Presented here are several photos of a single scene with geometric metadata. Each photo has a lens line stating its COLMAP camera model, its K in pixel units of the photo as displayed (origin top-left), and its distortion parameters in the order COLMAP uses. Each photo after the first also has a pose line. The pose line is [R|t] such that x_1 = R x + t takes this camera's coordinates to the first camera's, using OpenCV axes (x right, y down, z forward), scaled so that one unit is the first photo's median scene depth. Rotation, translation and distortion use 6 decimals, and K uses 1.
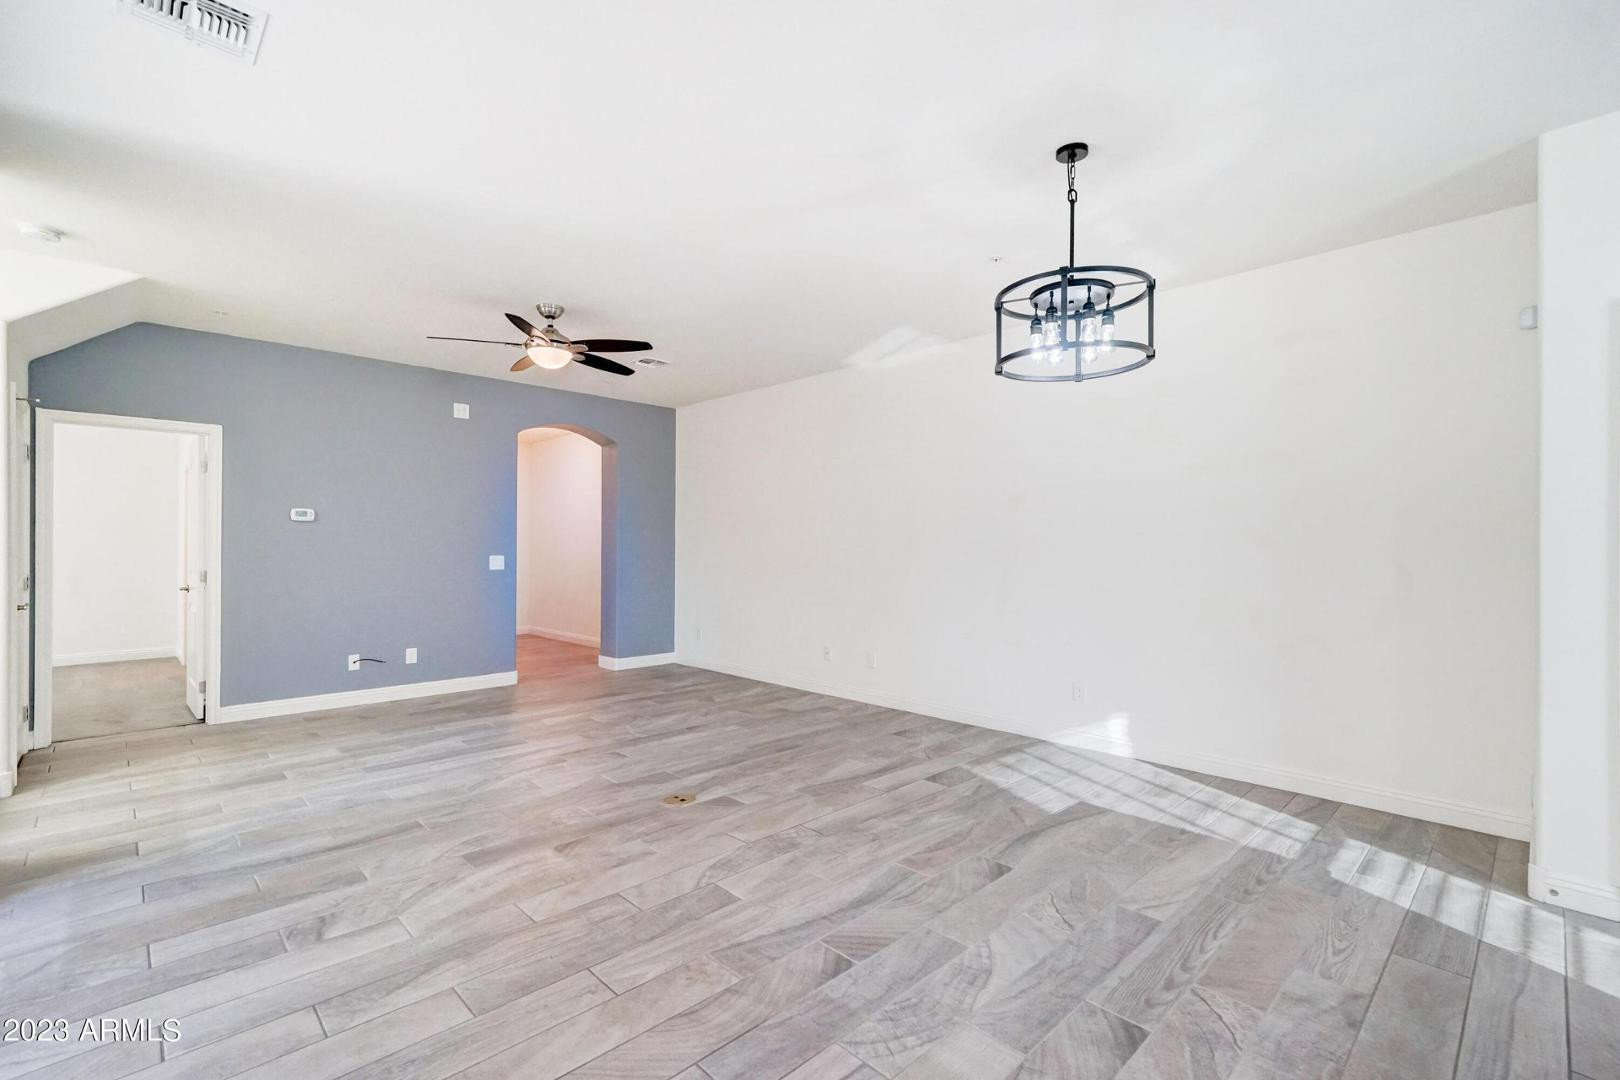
lens RADIAL K [[721.8, 0, 810.0], [0, 721.8, 540.0], [0, 0, 1]] dist [-0.019388, 0.000047]
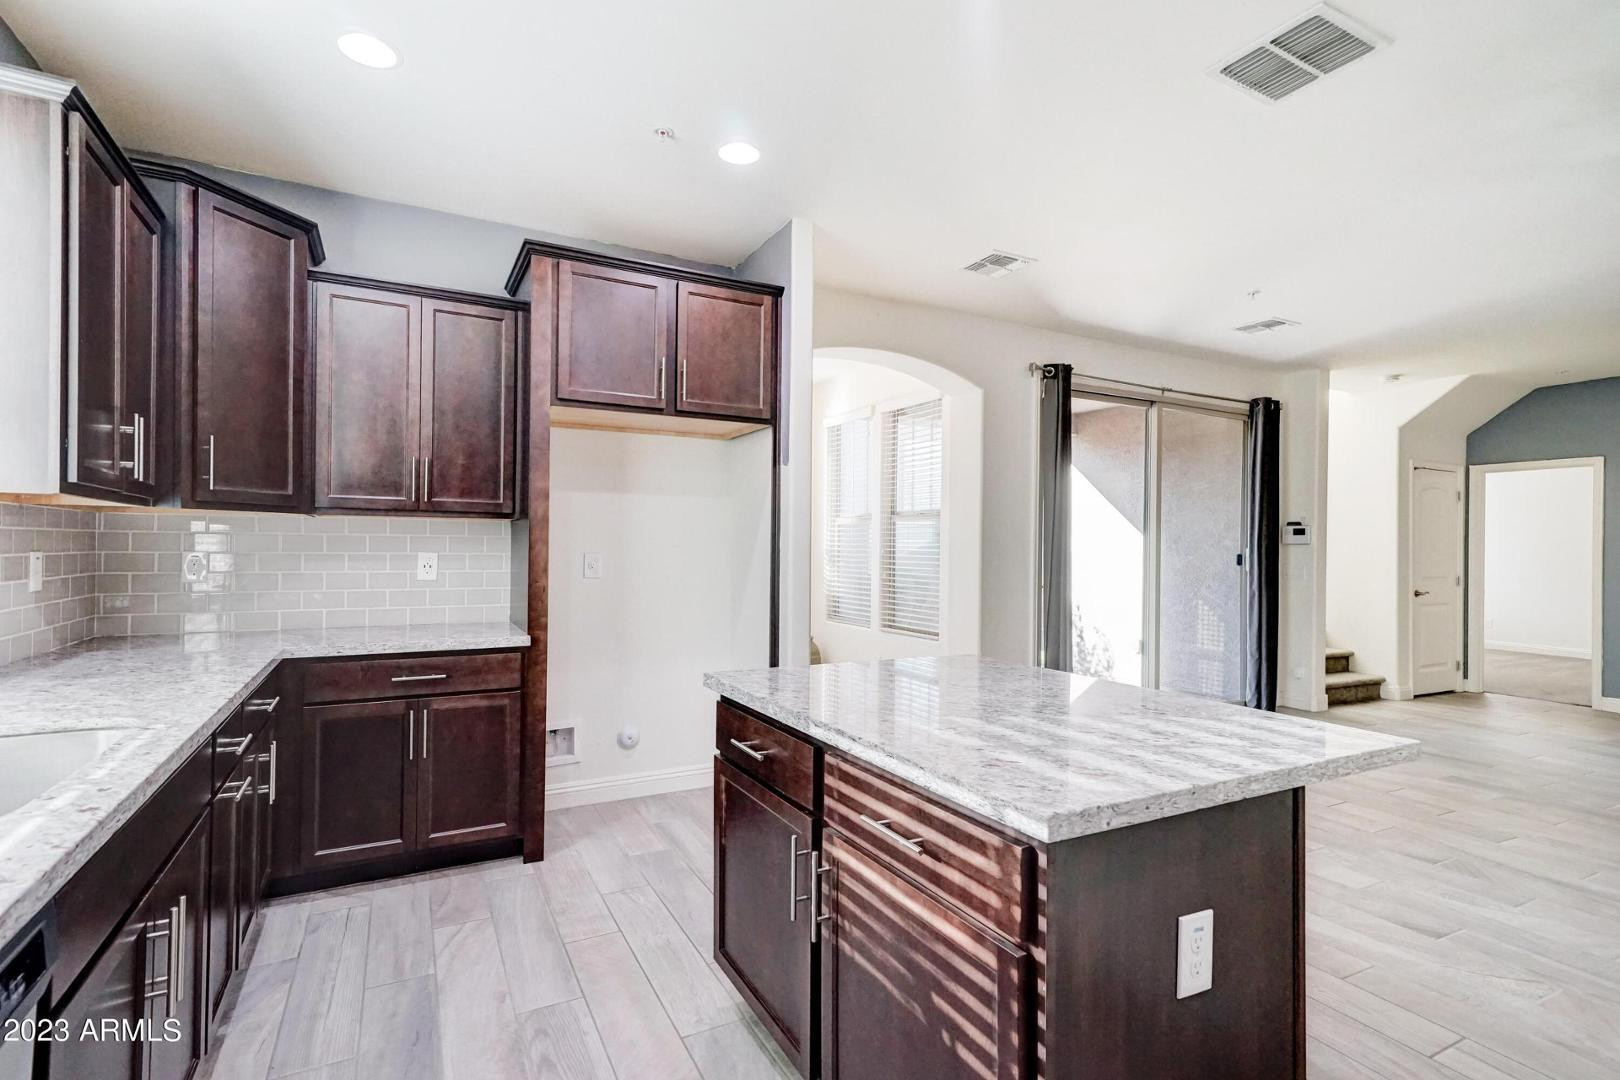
lens RADIAL K [[800.8, 0, 810.0], [0, 800.8, 540.0], [0, 0, 1]] dist [0.032101, 0.000456]
pose [[-0.260051, -0.005614, -0.965579, 1.049783], [-0.006786, 0.999969, -0.003986, -0.017169], [0.965571, 0.005515, -0.260081, 0.123267]]
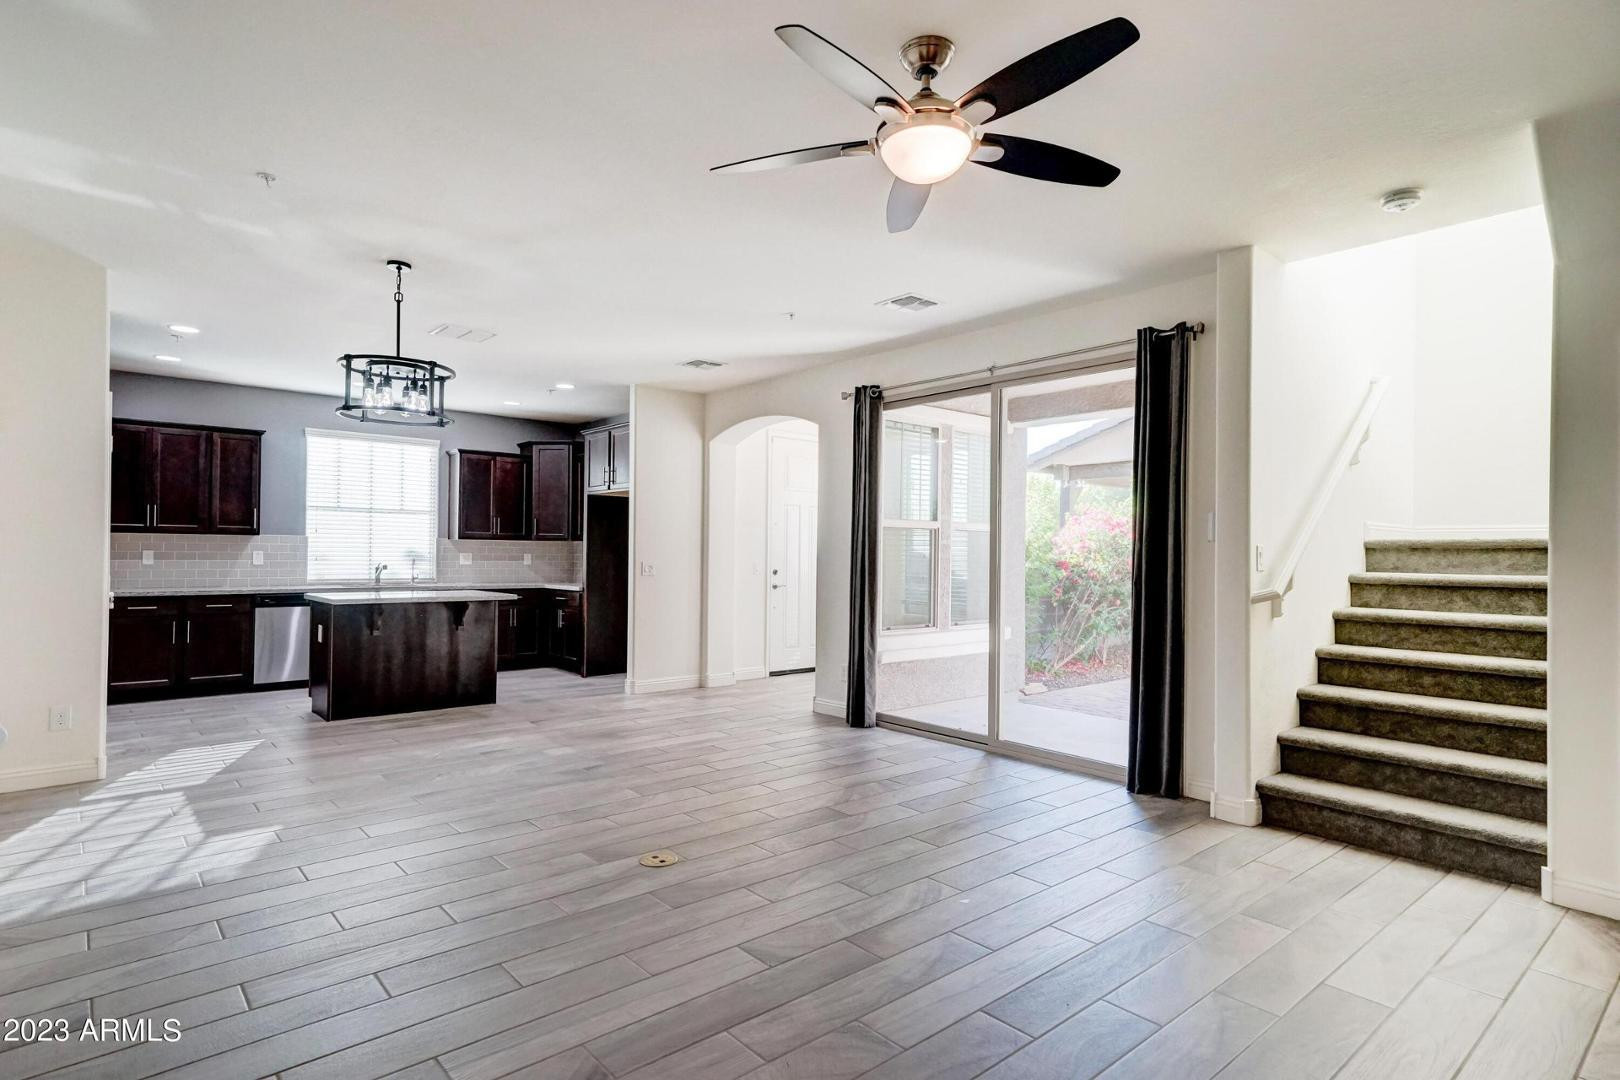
lens RADIAL K [[844.7, 0, 810.0], [0, 844.7, 540.0], [0, 0, 1]] dist [0.002886, 0.000292]
pose [[-0.998542, -0.015009, 0.051849, -0.354912], [-0.016442, 0.999491, -0.027334, 0.014815], [-0.051412, -0.028146, -0.998281, 1.757900]]
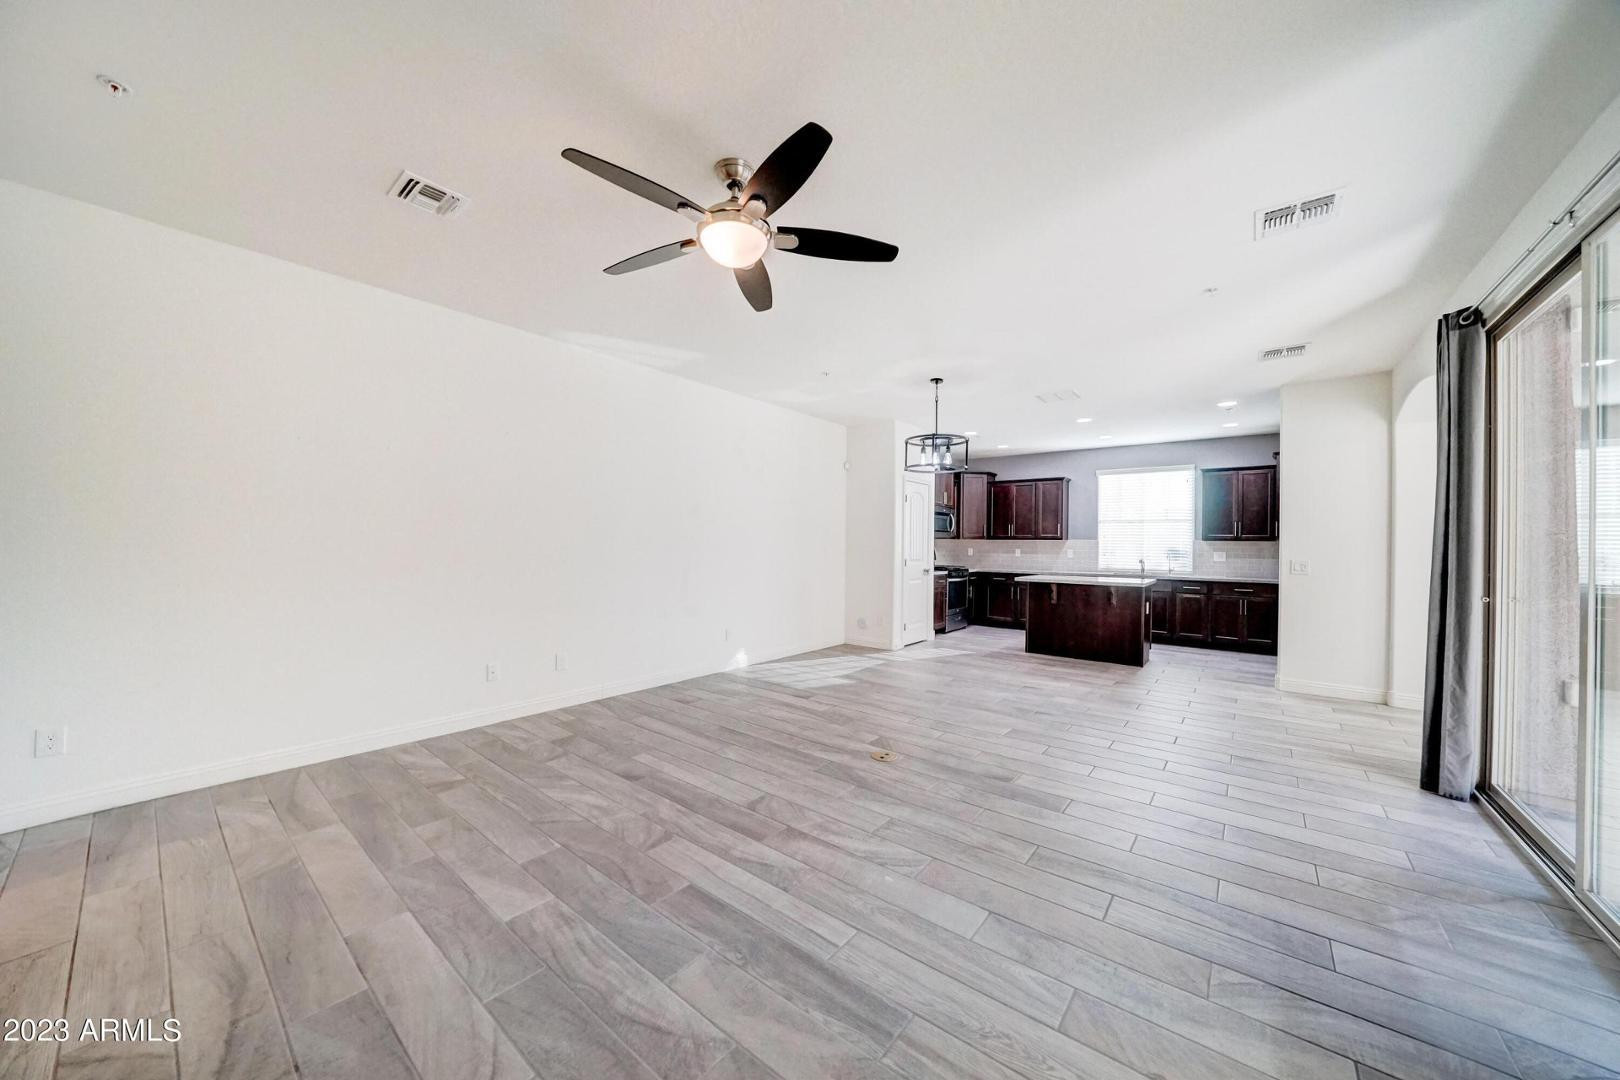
lens RADIAL K [[562.7, 0, 810.0], [0, 562.7, 540.0], [0, 0, 1]] dist [-0.019265, 0.000015]
pose [[-0.121757, 0.001210, 0.992559, -0.980655], [-0.024145, 0.999700, -0.004181, 0.003993], [-0.992266, -0.024475, -0.121691, 1.112667]]
